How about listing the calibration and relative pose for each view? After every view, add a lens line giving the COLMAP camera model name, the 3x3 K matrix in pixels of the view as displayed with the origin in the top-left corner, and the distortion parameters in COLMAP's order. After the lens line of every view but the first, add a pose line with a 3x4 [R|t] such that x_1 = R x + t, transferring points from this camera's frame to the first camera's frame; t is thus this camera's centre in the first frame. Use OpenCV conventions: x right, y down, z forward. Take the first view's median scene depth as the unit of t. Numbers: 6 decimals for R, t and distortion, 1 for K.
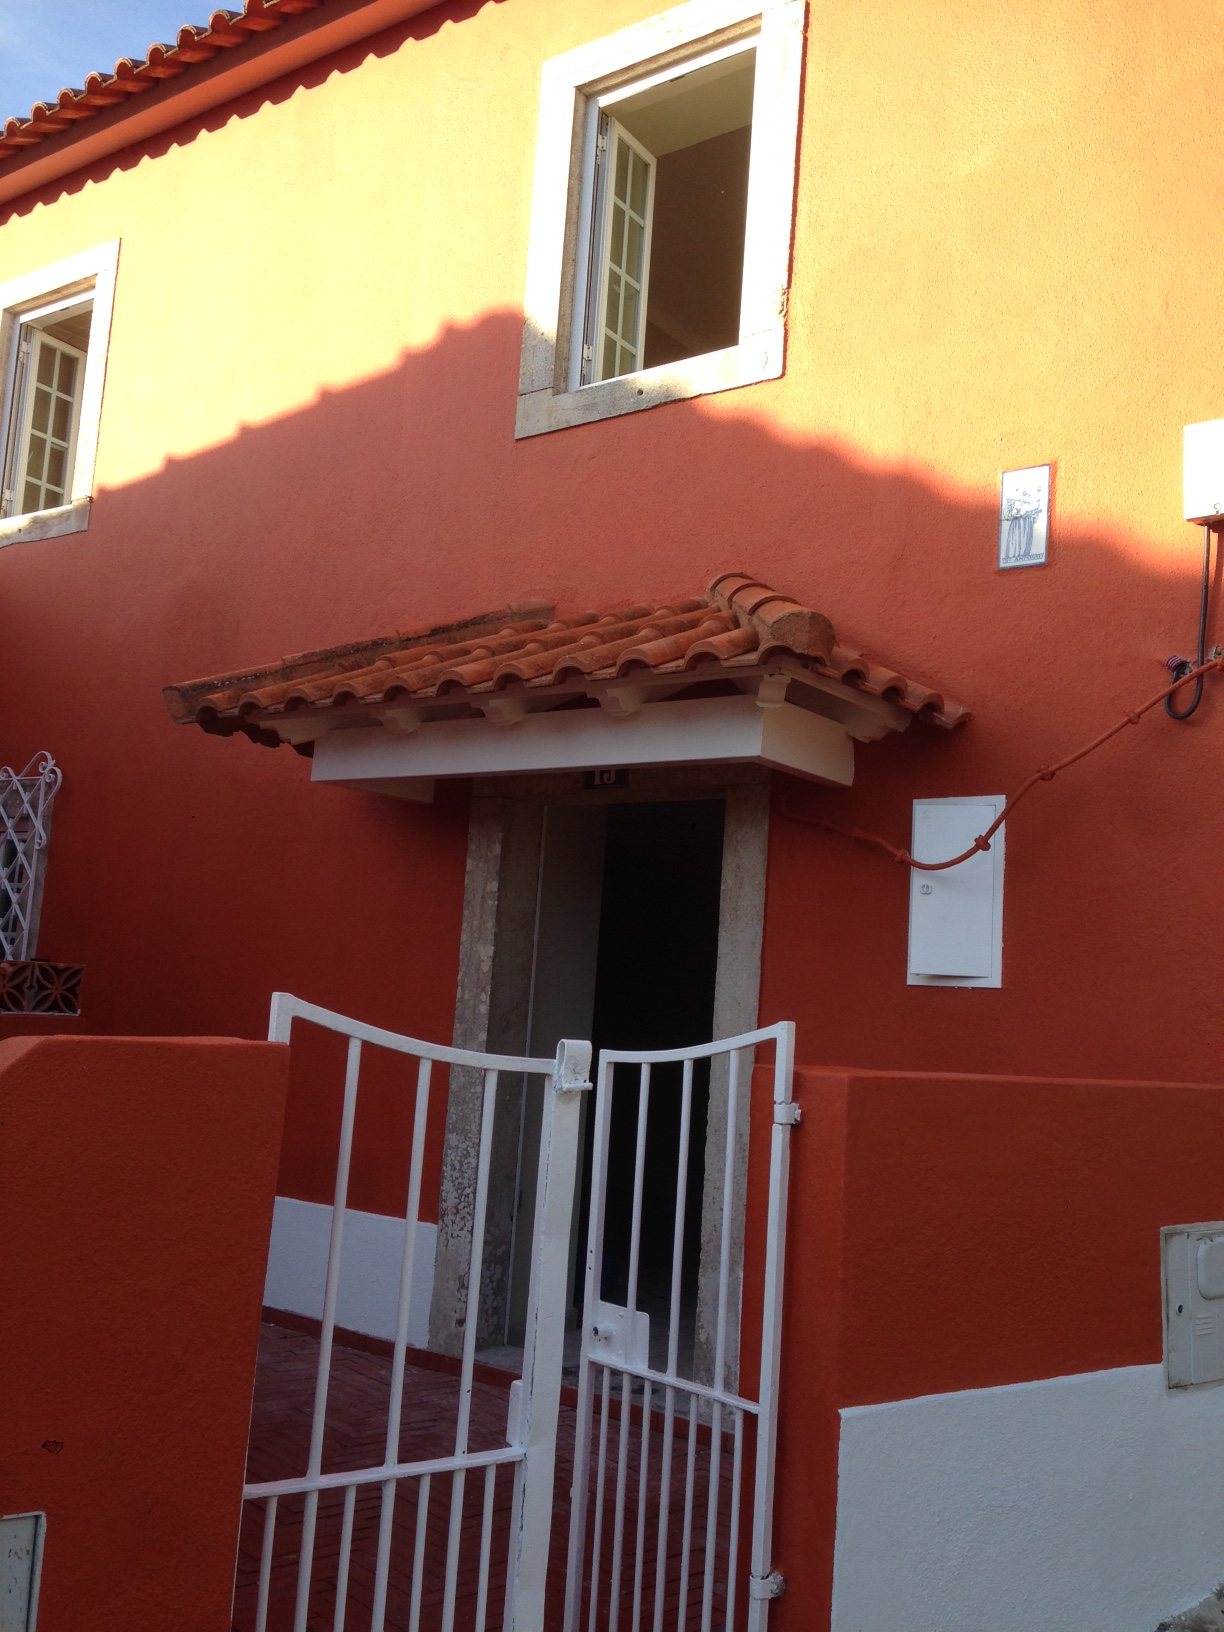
lens RADIAL K [[1524.8, 0, 612.0], [0, 1524.8, 816.0], [0, 0, 1]] dist [0.181229, -0.336306]
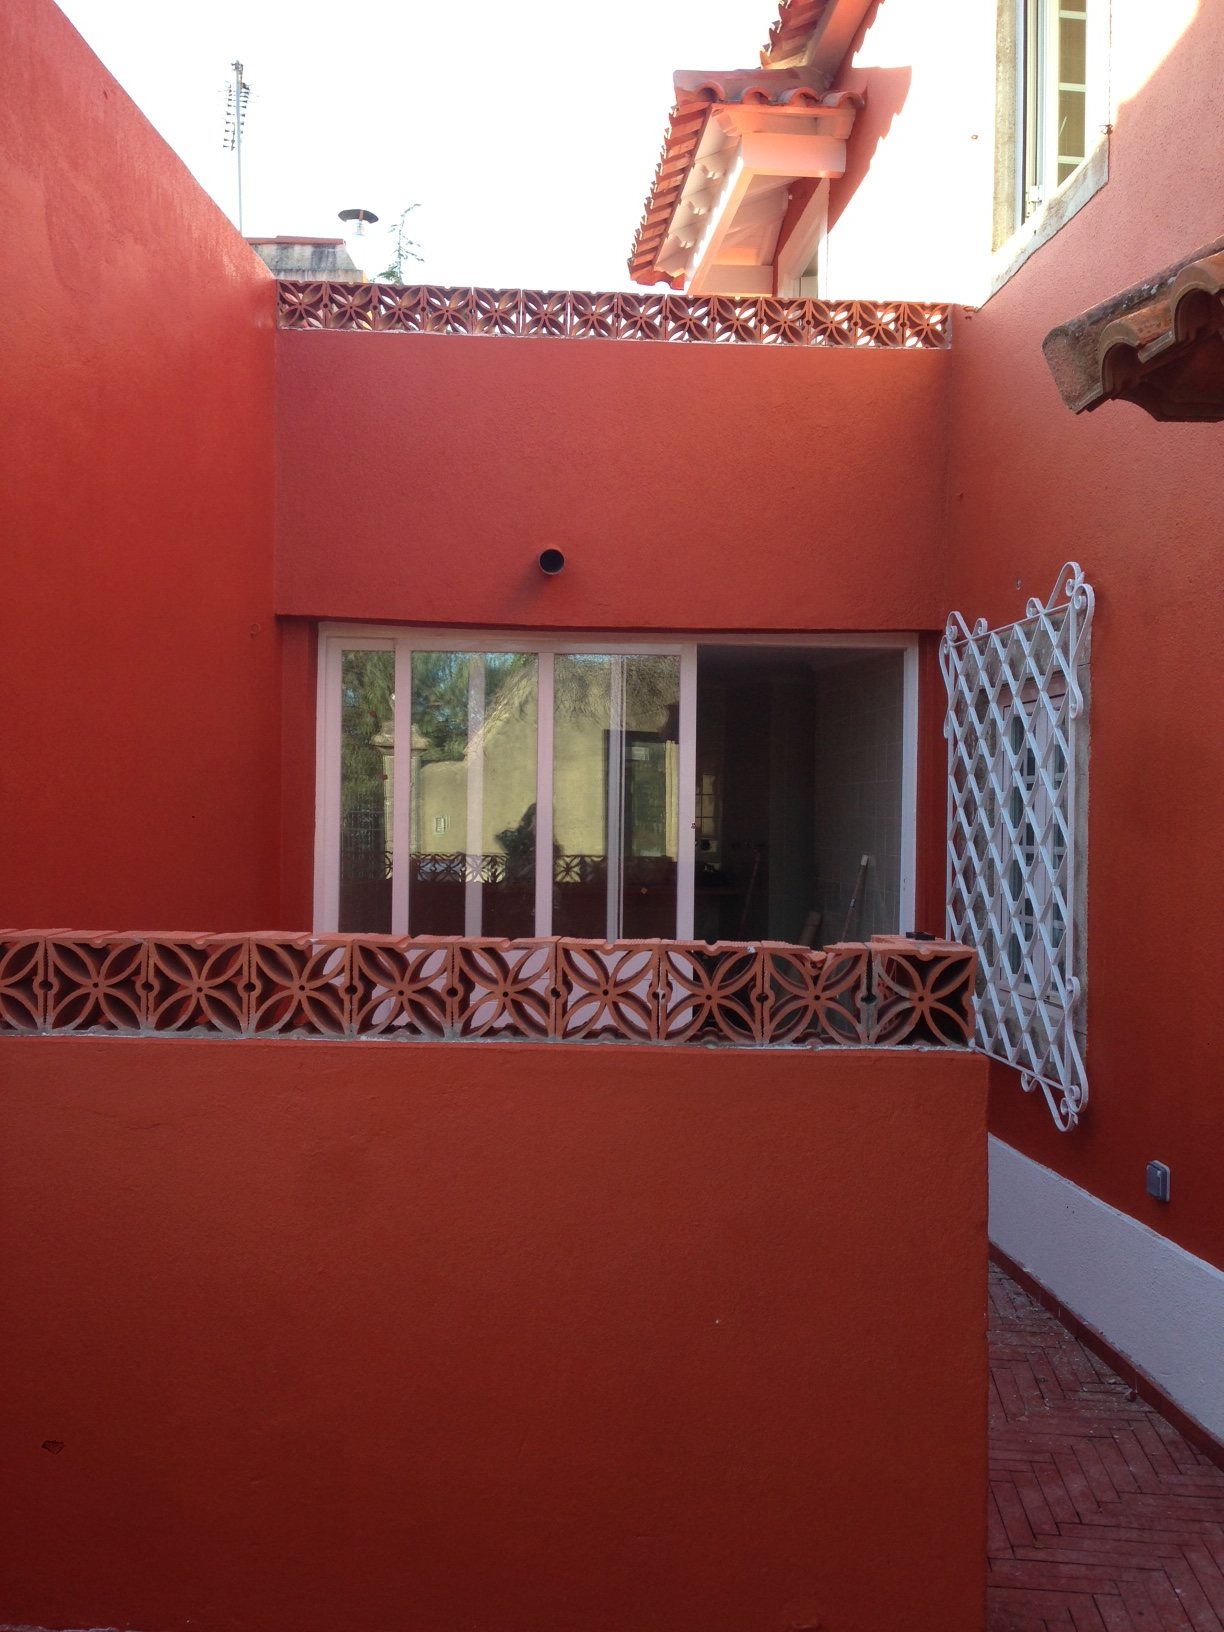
lens RADIAL K [[1524.8, 0, 612.0], [0, 1524.8, 816.0], [0, 0, 1]] dist [0.181229, -0.336306]
pose [[0.681100, -0.058739, -0.729830, -0.041517], [0.122010, 0.991945, 0.034029, 0.016390], [0.721953, -0.112224, 0.682781, 0.431008]]
